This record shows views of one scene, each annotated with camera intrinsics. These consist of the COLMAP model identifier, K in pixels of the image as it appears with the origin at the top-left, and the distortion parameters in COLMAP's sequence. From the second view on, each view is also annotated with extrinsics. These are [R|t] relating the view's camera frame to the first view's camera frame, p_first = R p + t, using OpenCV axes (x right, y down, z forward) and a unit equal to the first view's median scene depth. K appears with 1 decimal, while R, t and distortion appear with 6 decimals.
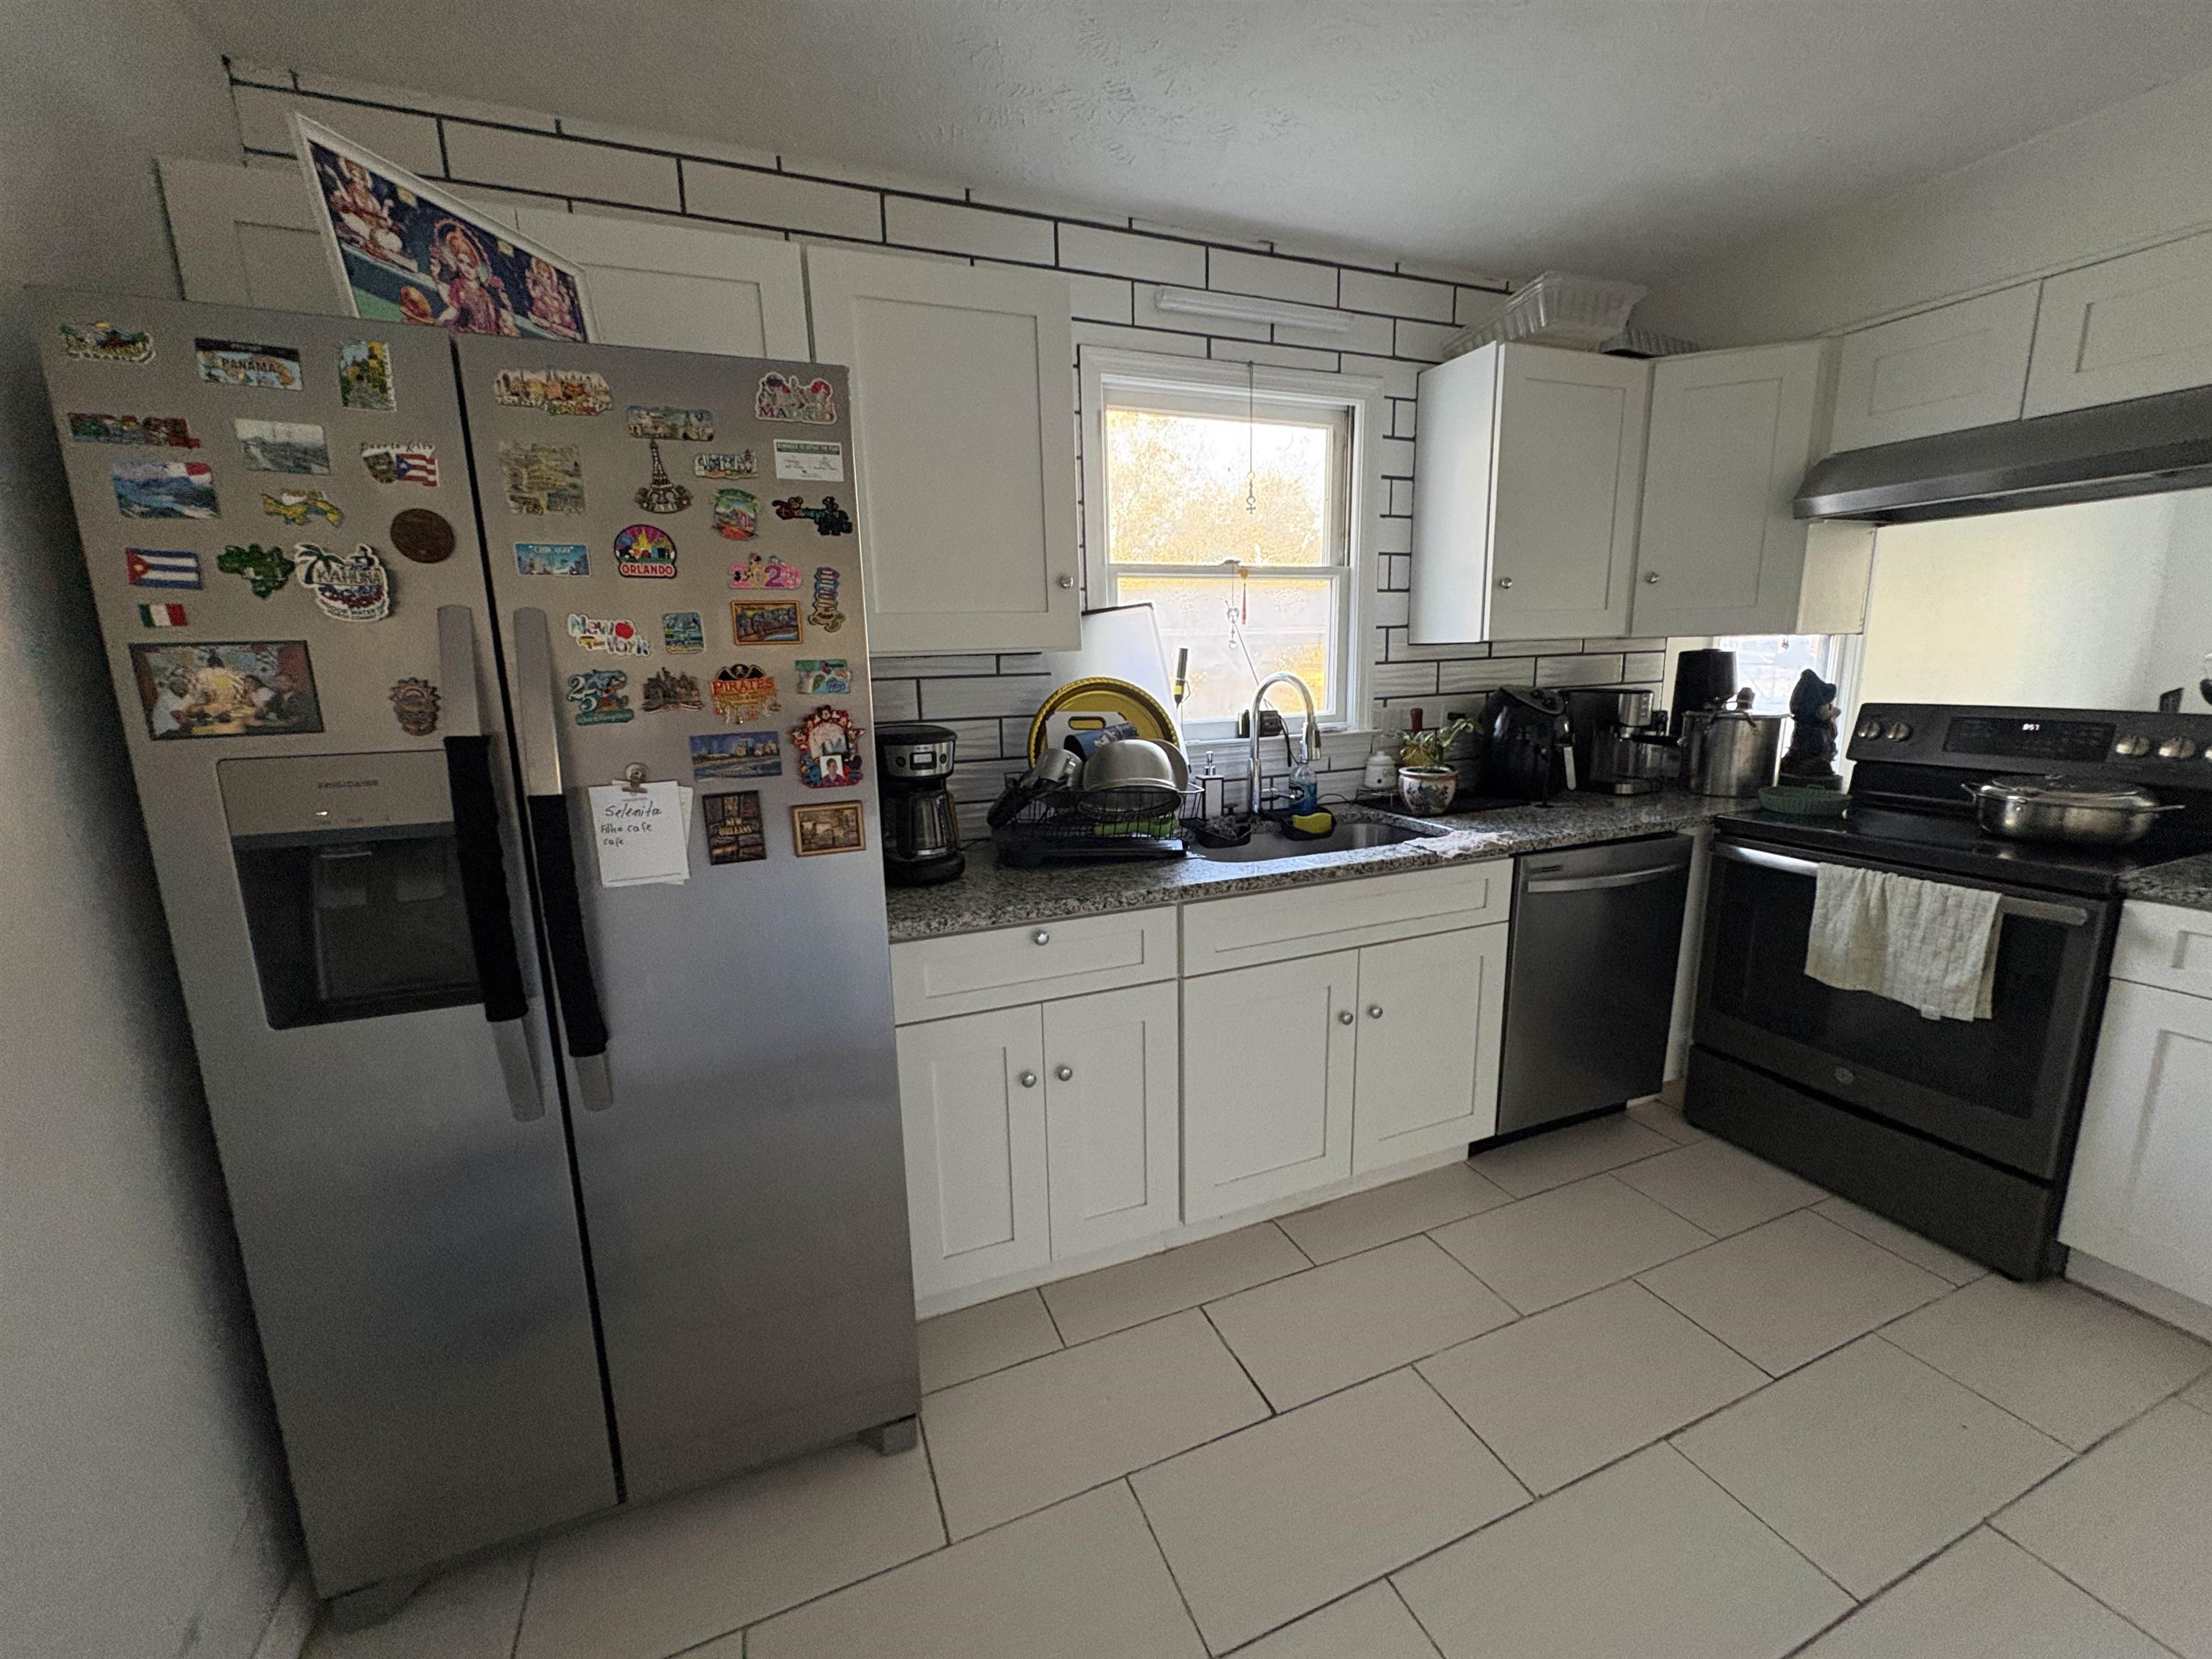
lens RADIAL K [[878.6, 0, 1104.9], [0, 878.6, 826.8], [0, 0, 1]] dist [-0.000162, -0.000347]
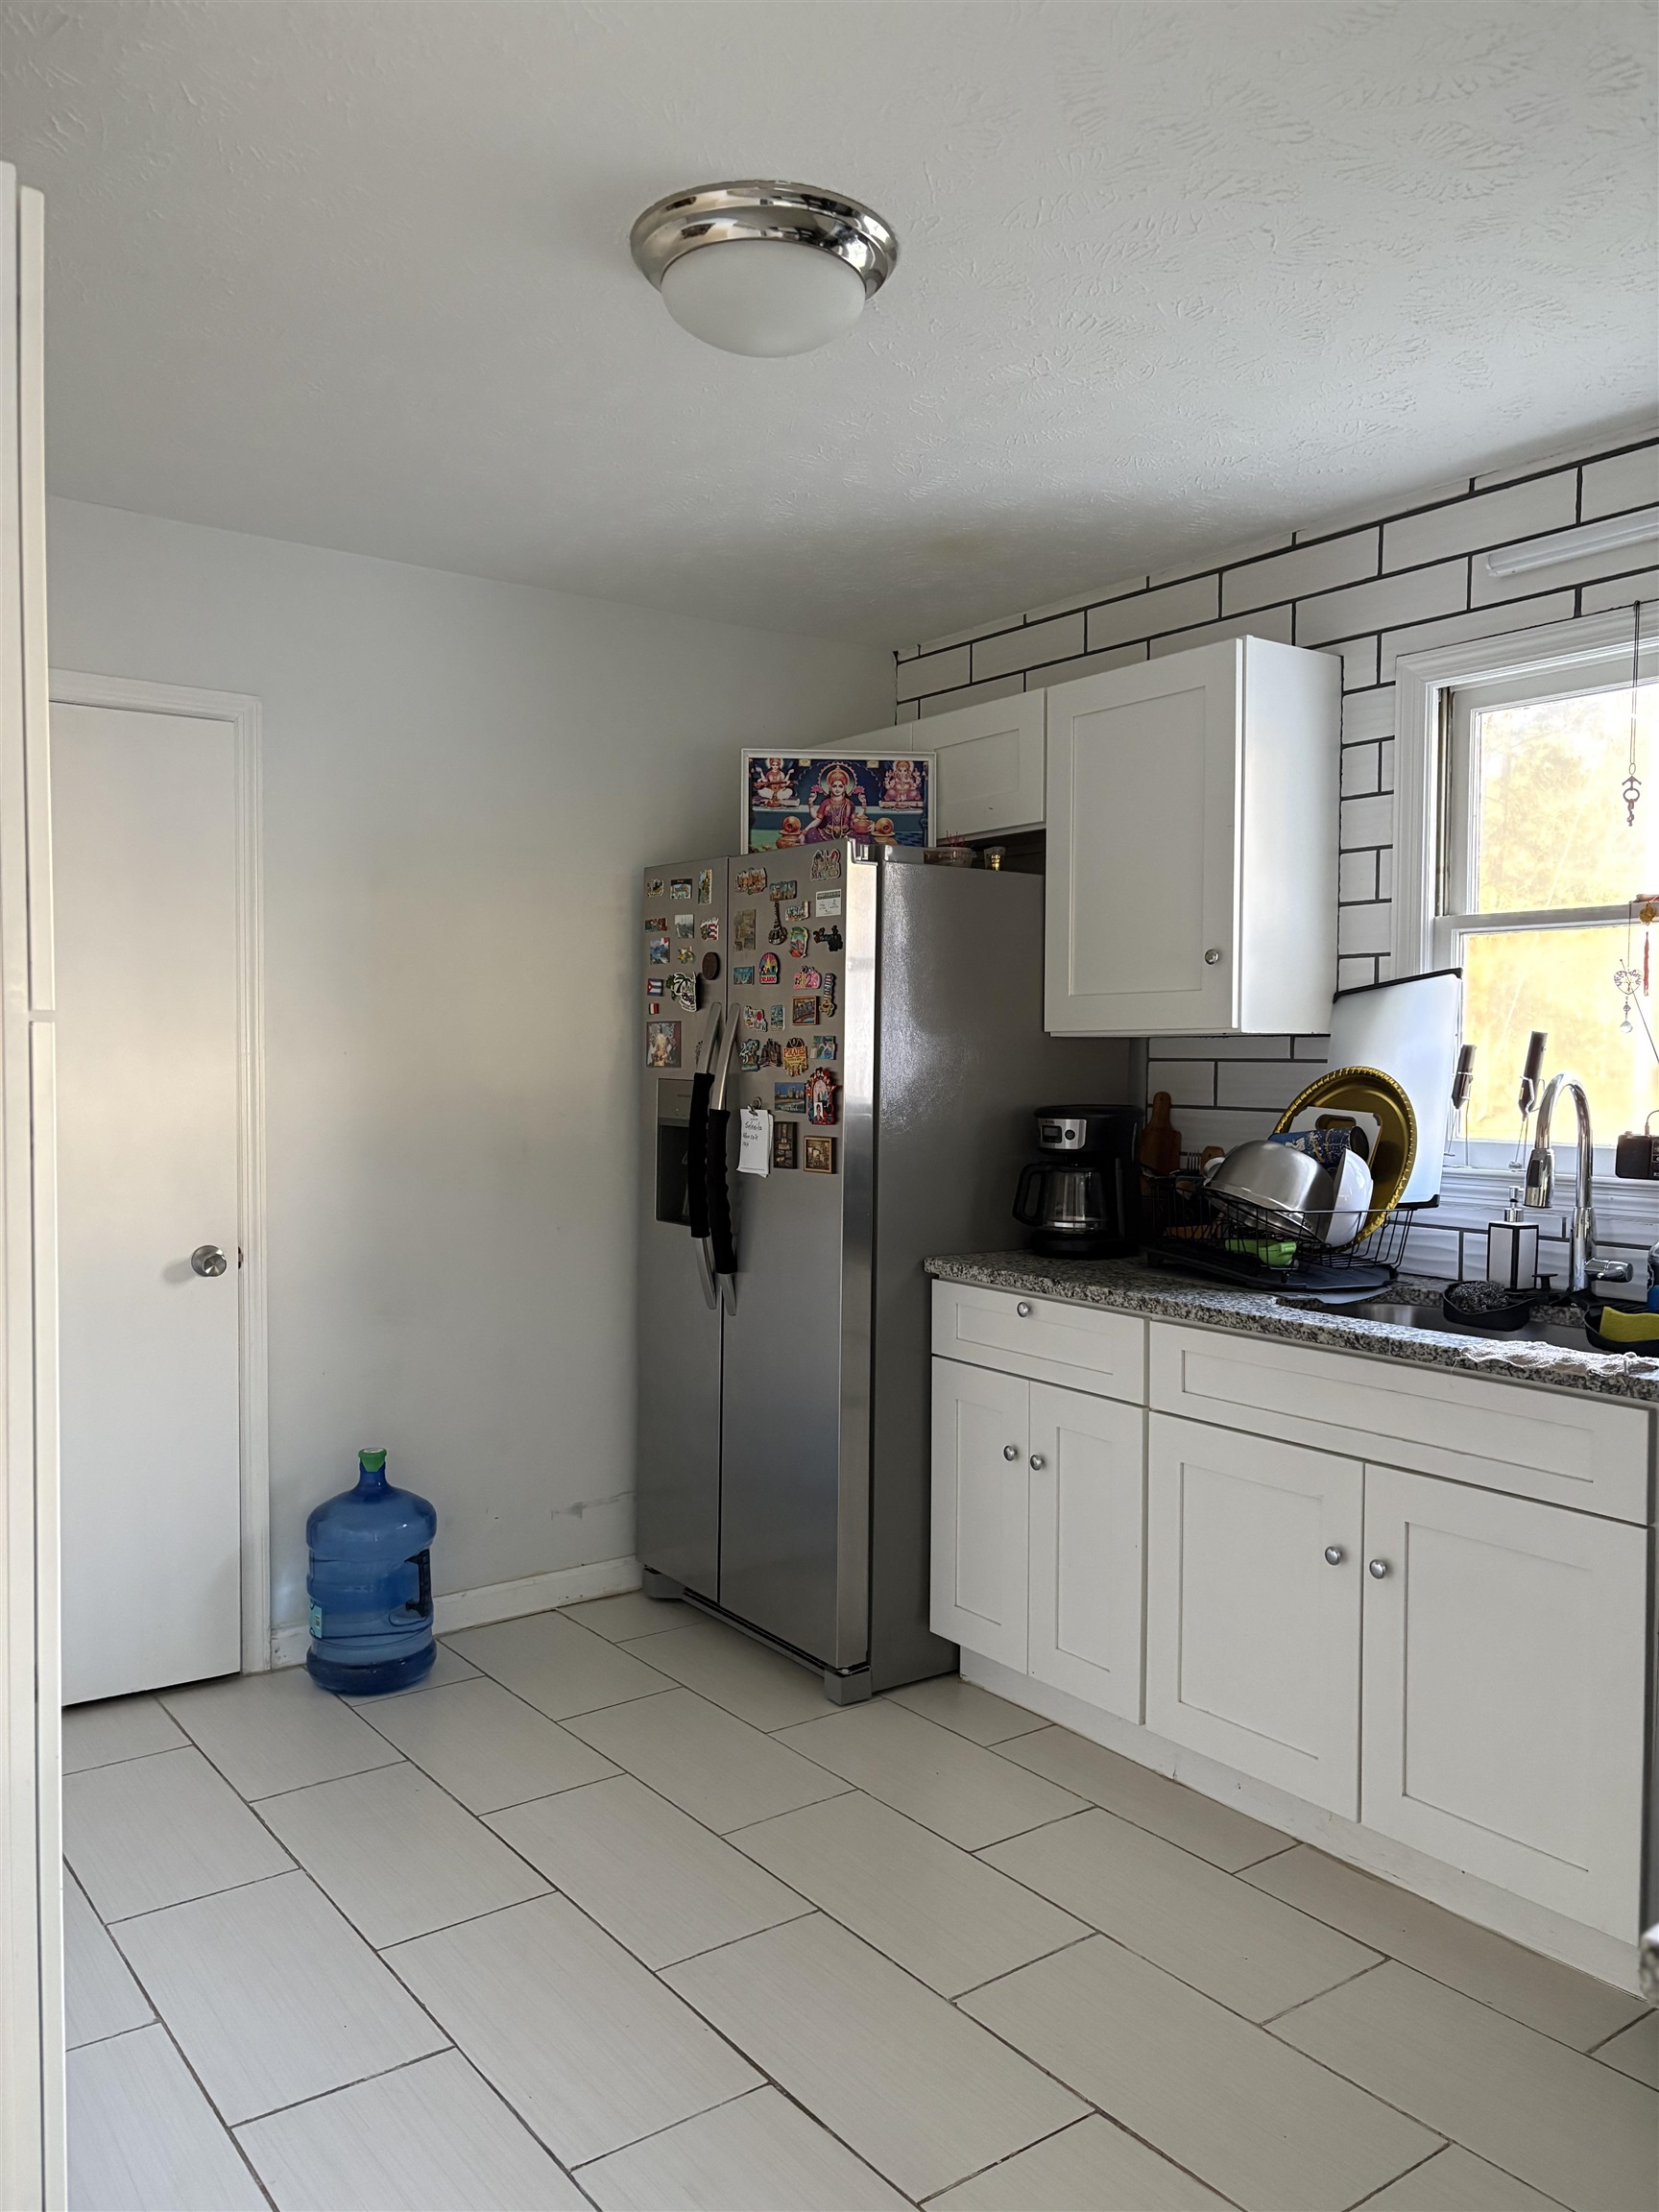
lens RADIAL K [[1703.1, 0, 828.8], [0, 1703.1, 1105.5], [0, 0, 1]] dist [0.057760, -0.062533]
pose [[0.243461, 0.056514, -0.968263, 2.408538], [-0.197036, 0.980366, 0.007677, -0.103558], [0.949686, 0.188913, 0.249816, 0.343275]]
